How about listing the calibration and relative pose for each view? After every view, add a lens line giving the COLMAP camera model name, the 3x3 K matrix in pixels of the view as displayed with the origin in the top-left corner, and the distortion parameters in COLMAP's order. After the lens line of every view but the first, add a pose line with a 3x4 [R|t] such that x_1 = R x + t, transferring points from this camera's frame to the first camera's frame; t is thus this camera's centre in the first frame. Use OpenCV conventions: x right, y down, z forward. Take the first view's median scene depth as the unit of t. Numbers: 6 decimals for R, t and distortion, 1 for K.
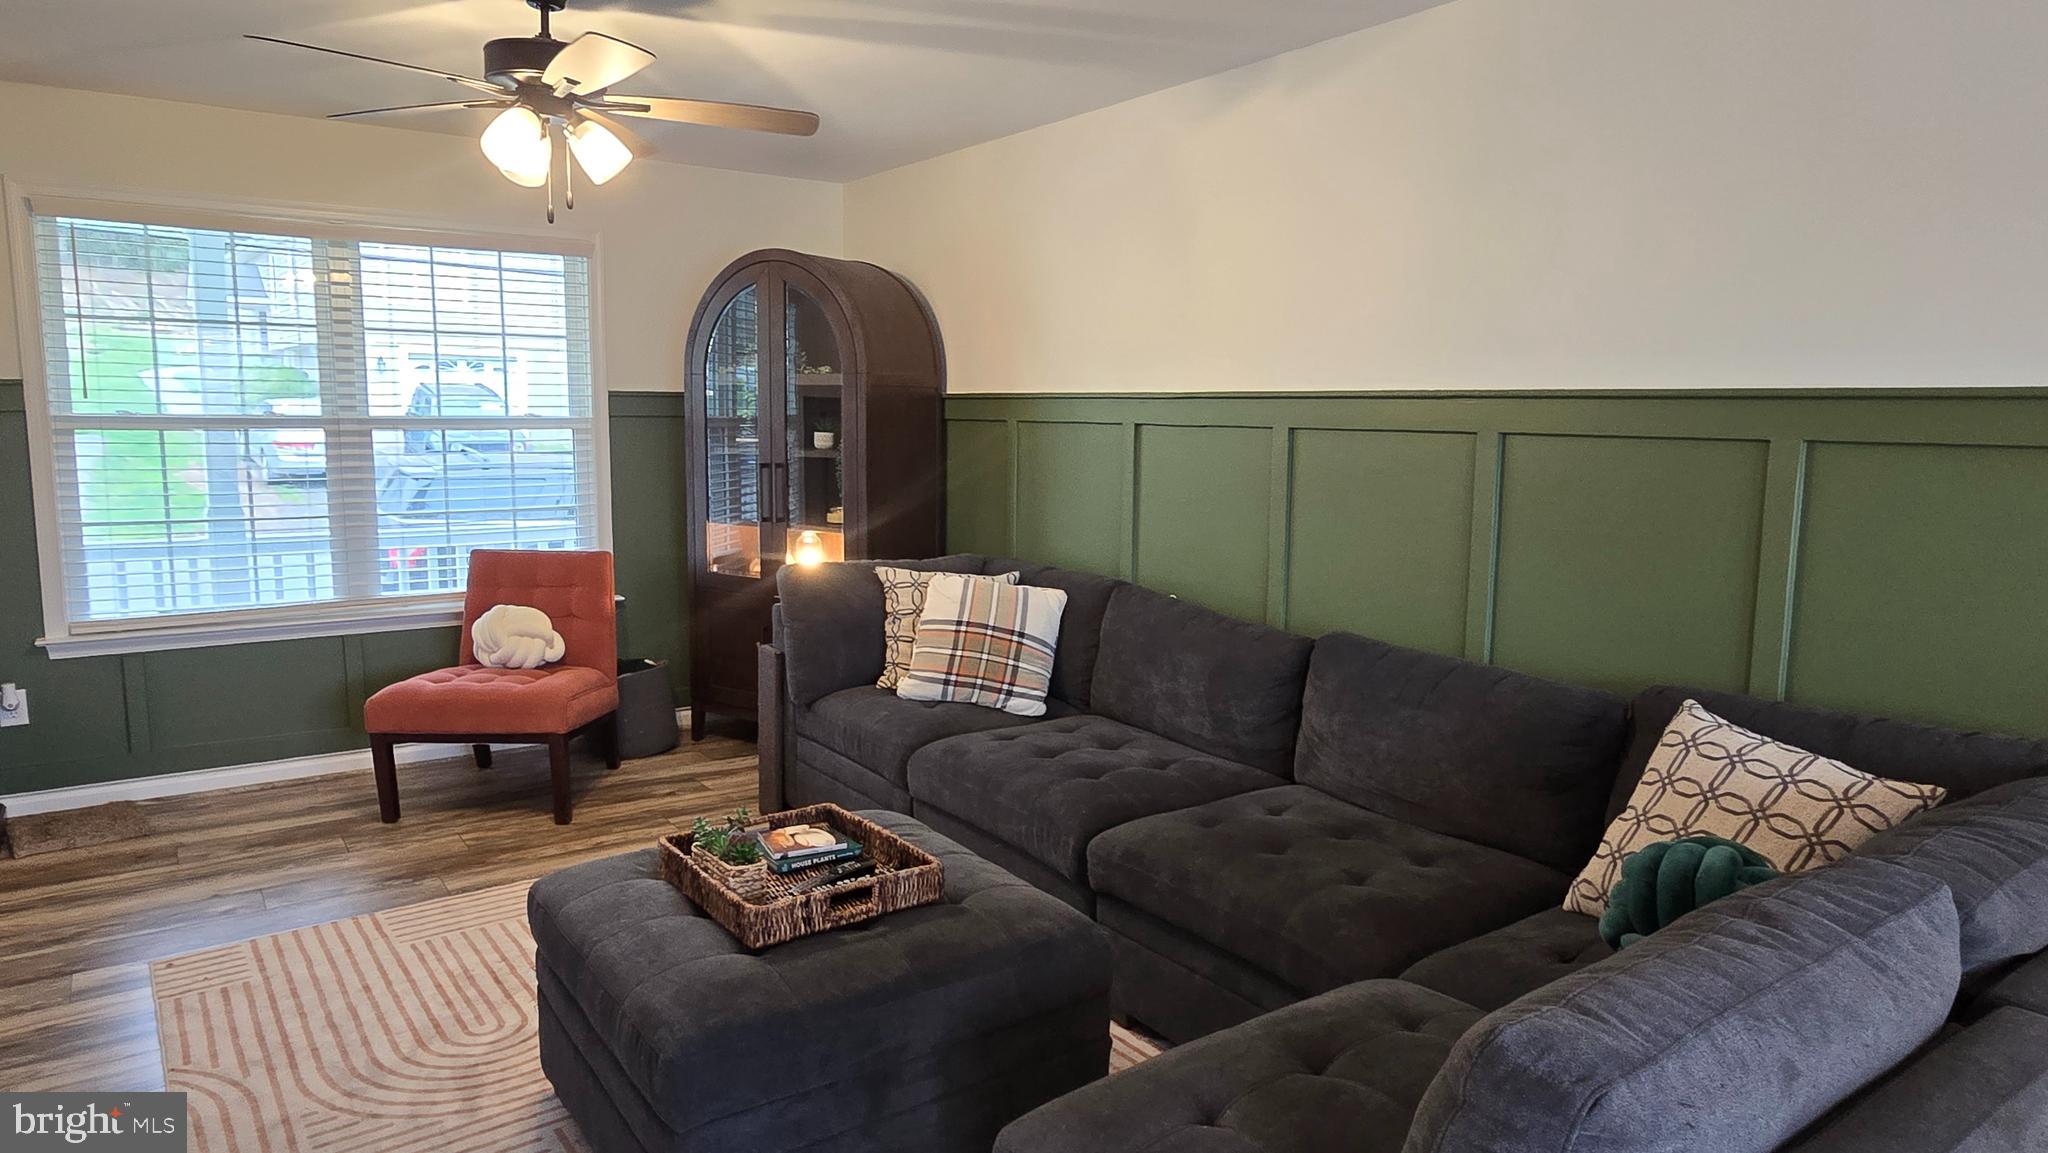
lens RADIAL K [[1256.5, 0, 1032.9], [0, 1256.5, 569.4], [0, 0, 1]] dist [-0.006691, 0.000064]
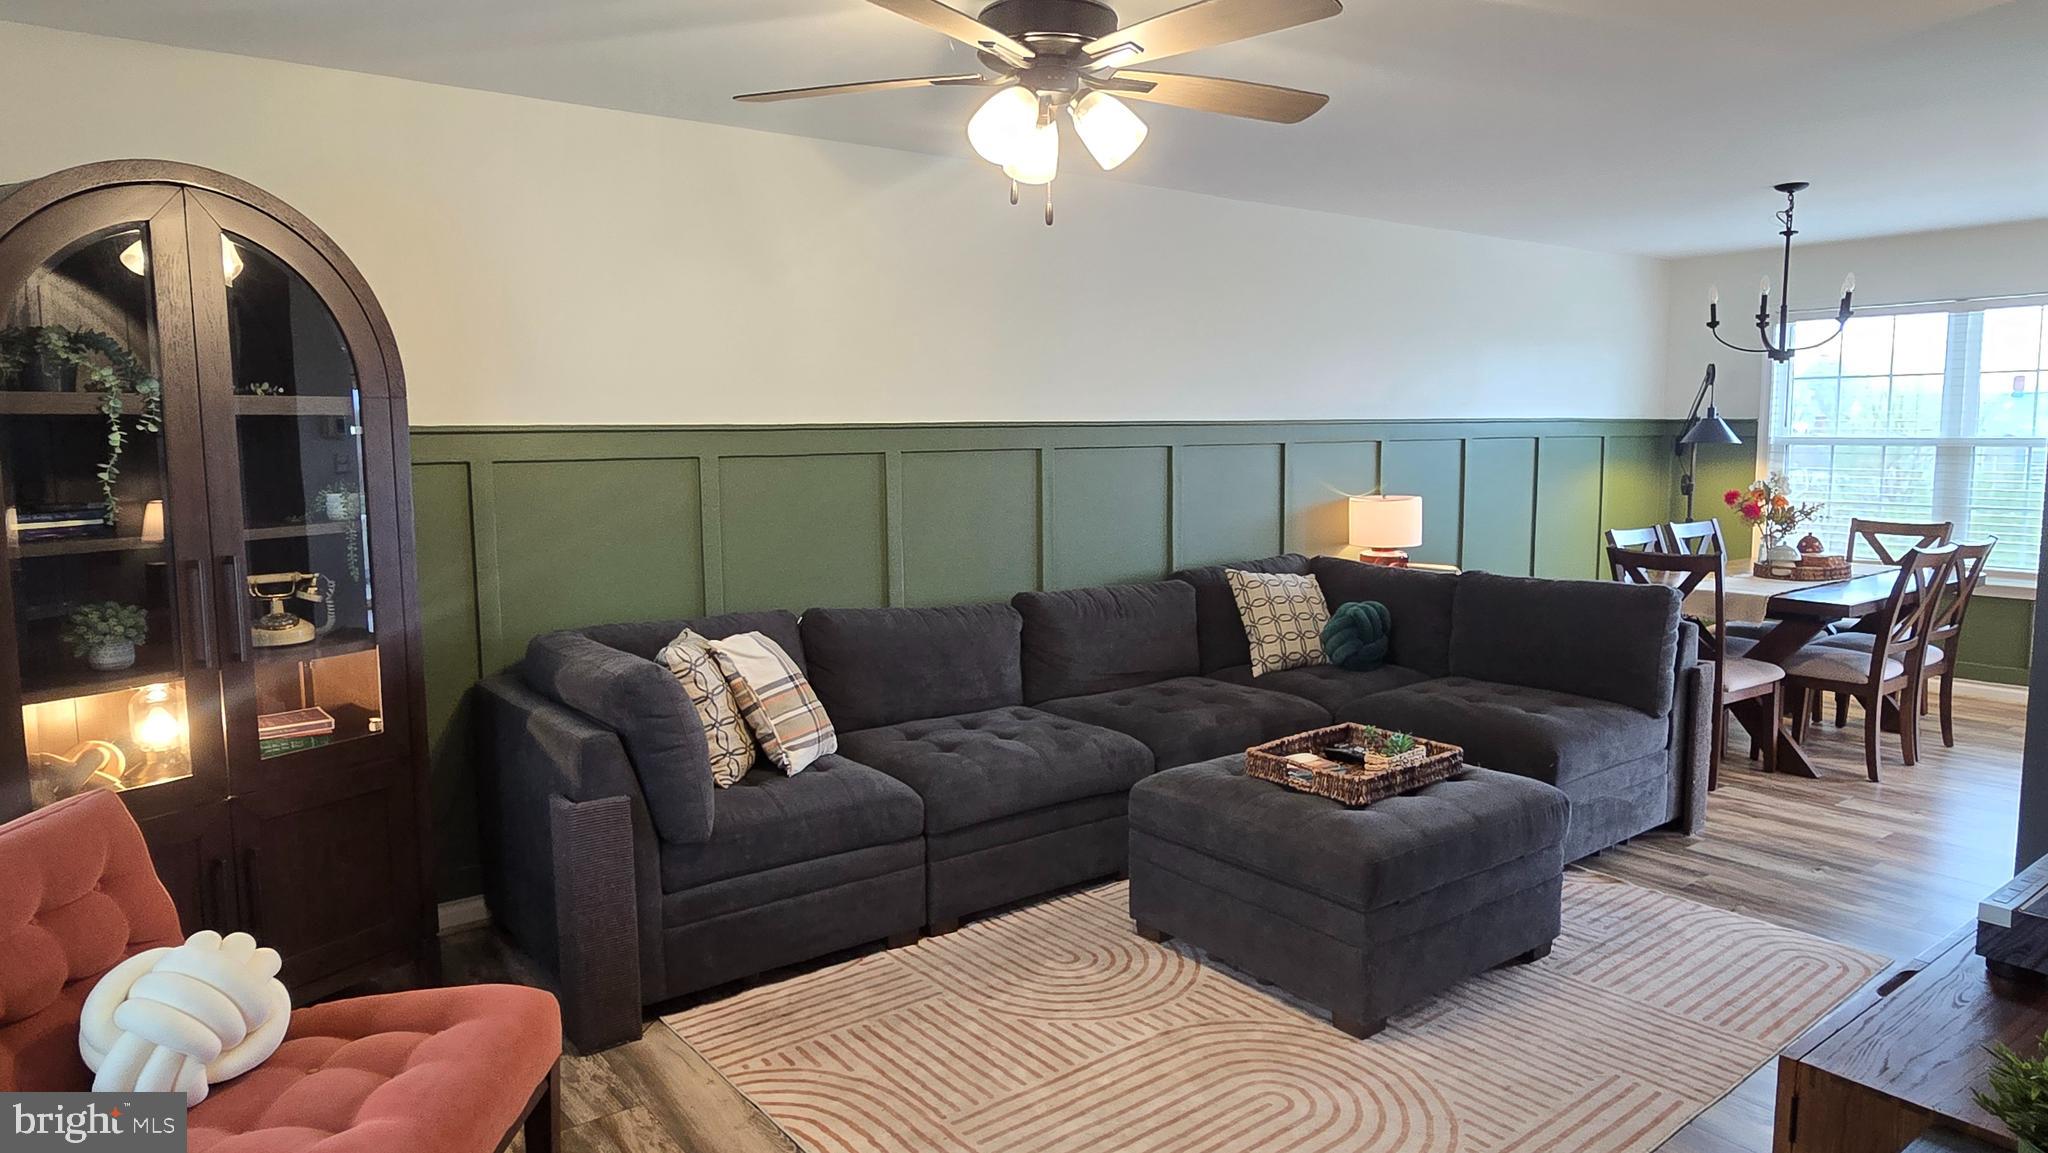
lens RADIAL K [[1256.5, 0, 1042.5], [0, 1256.5, 568.3], [0, 0, 1]] dist [-0.006691, 0.000064]
pose [[-0.027524, -0.119355, 0.992470, -0.962307], [0.137989, 0.982887, 0.122030, -0.121215], [-0.990051, 0.140308, -0.010583, 0.821128]]
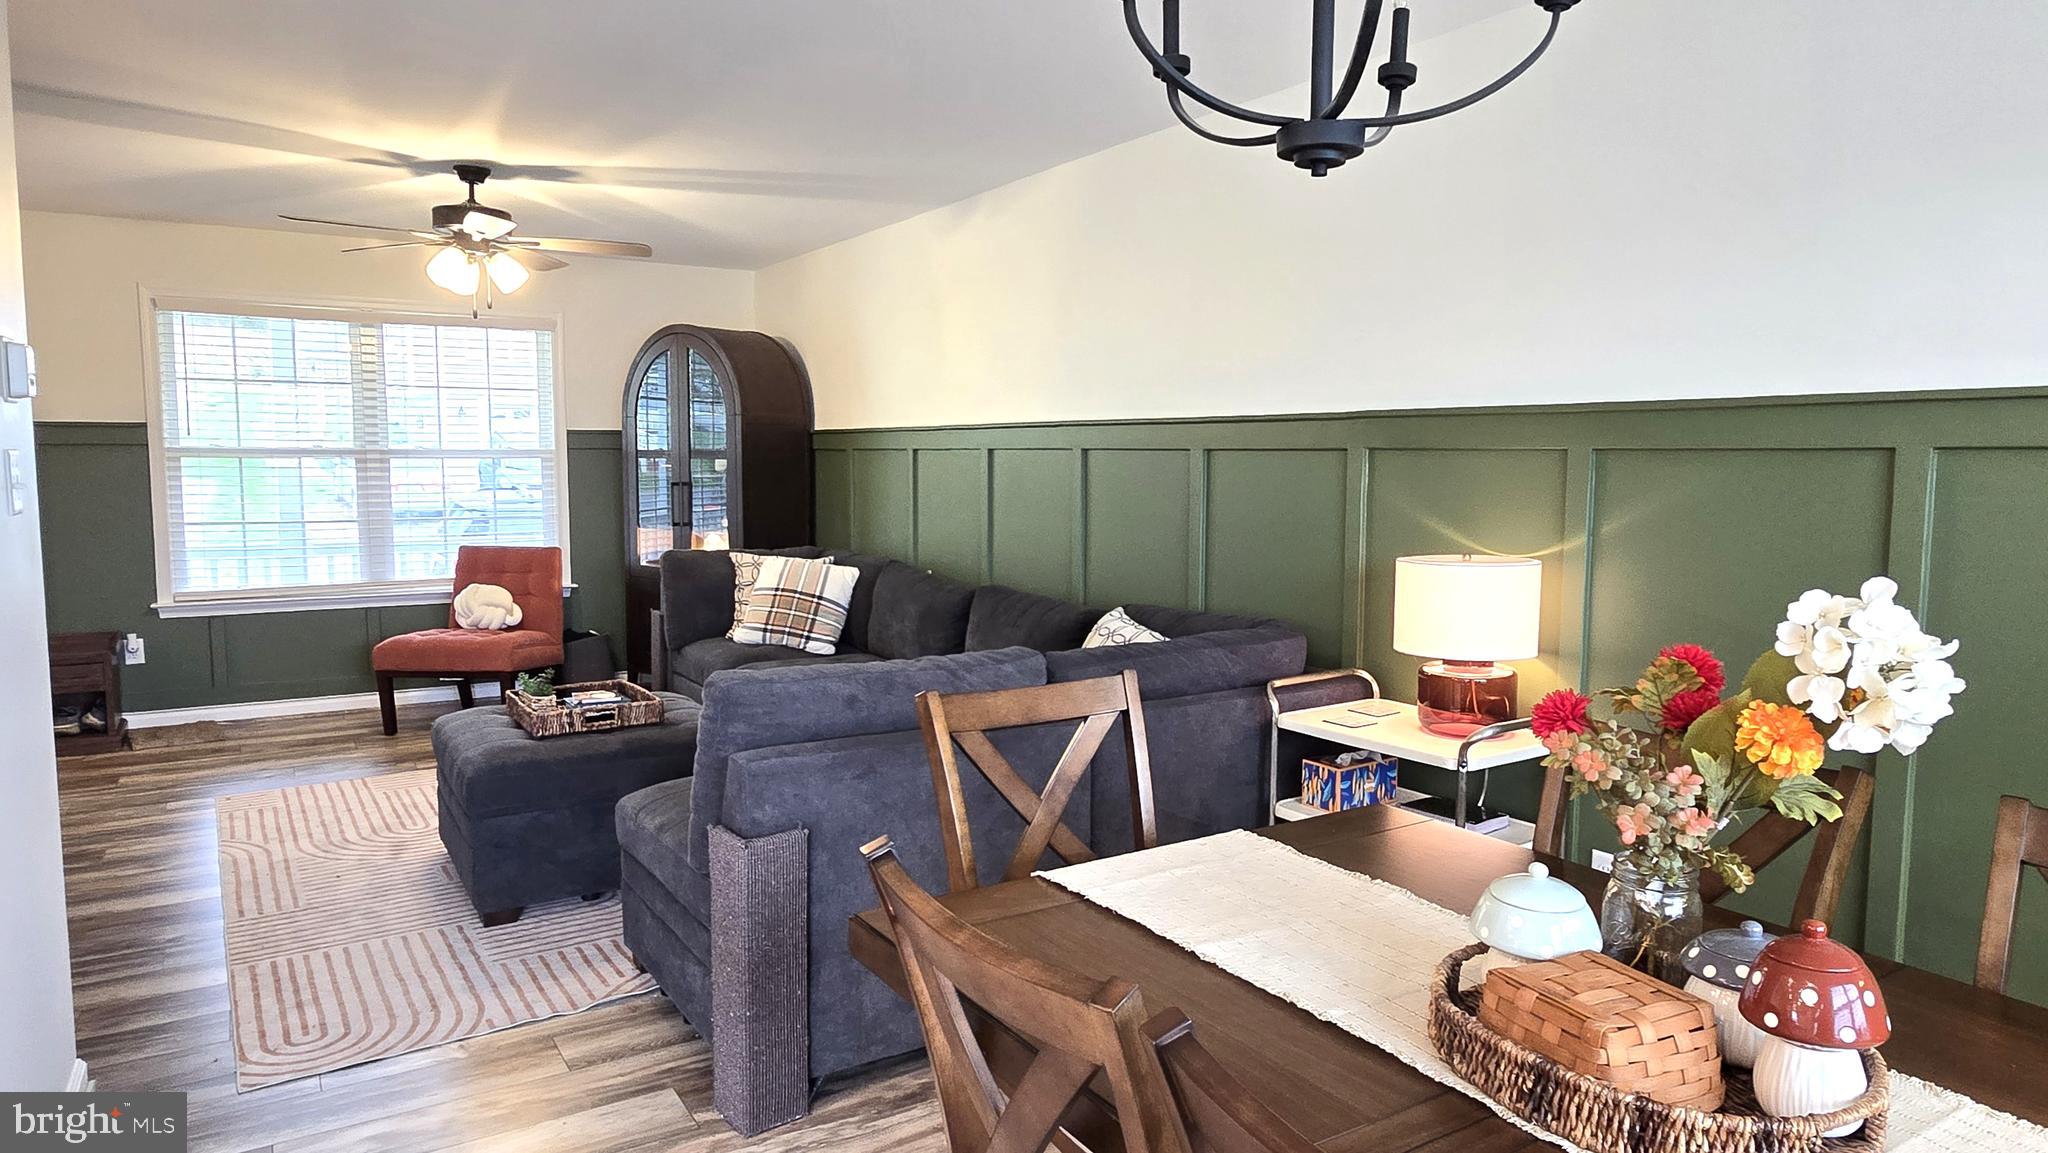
lens RADIAL K [[1256.5, 0, 1038.0], [0, 1256.5, 569.5], [0, 0, 1]] dist [-0.006691, 0.000064]
pose [[0.998286, -0.000297, -0.058516, 0.317695], [-0.001786, 0.999367, -0.035539, 0.070181], [0.058489, 0.035583, 0.997654, -0.393565]]
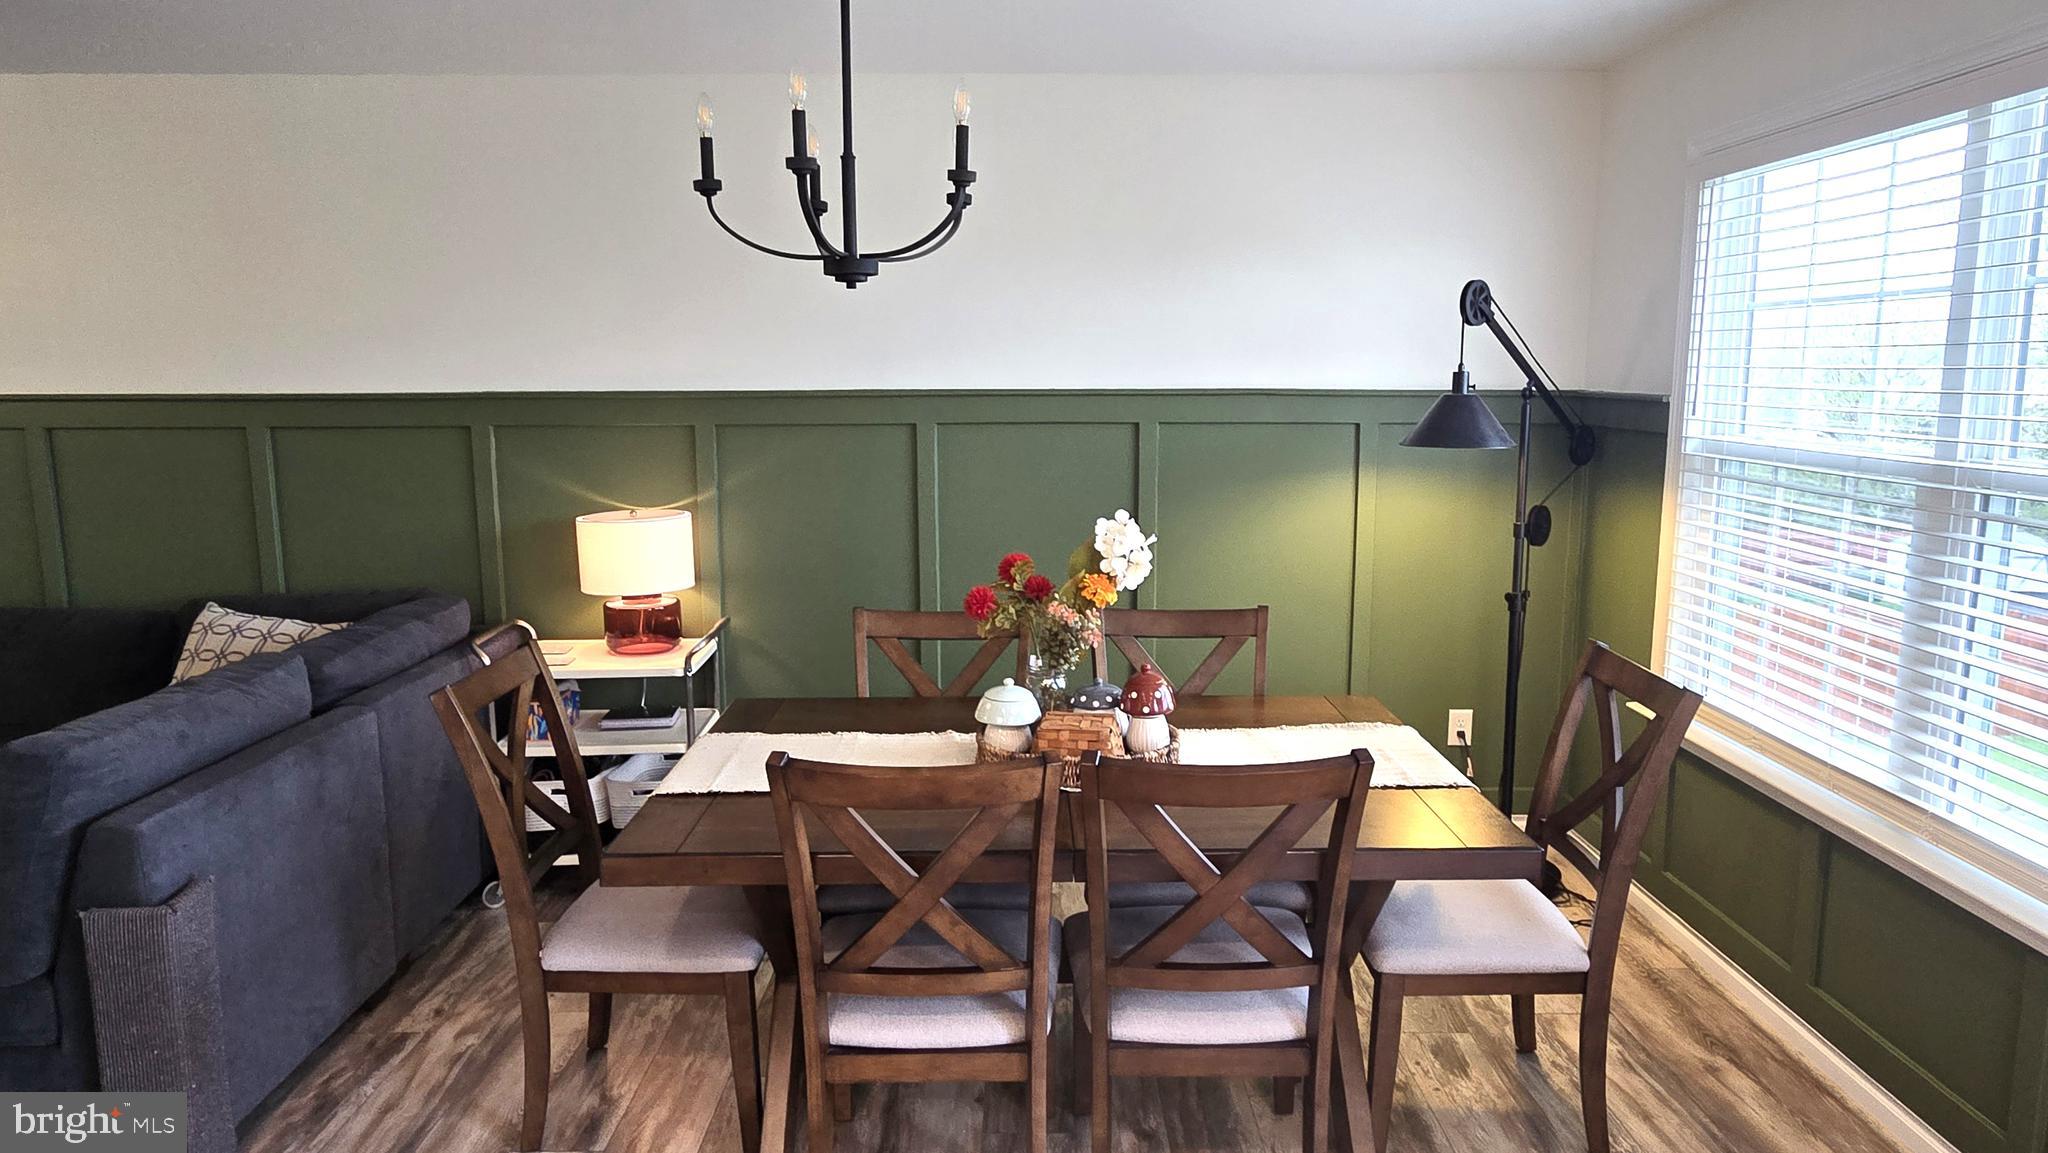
lens RADIAL K [[1256.5, 0, 1038.7], [0, 1256.5, 573.2], [0, 0, 1]] dist [-0.006691, 0.000064]
pose [[0.573725, -0.141025, 0.806816, -0.073567], [0.113441, 0.989253, 0.092246, 0.026716], [-0.811154, 0.038602, 0.583557, -0.431878]]
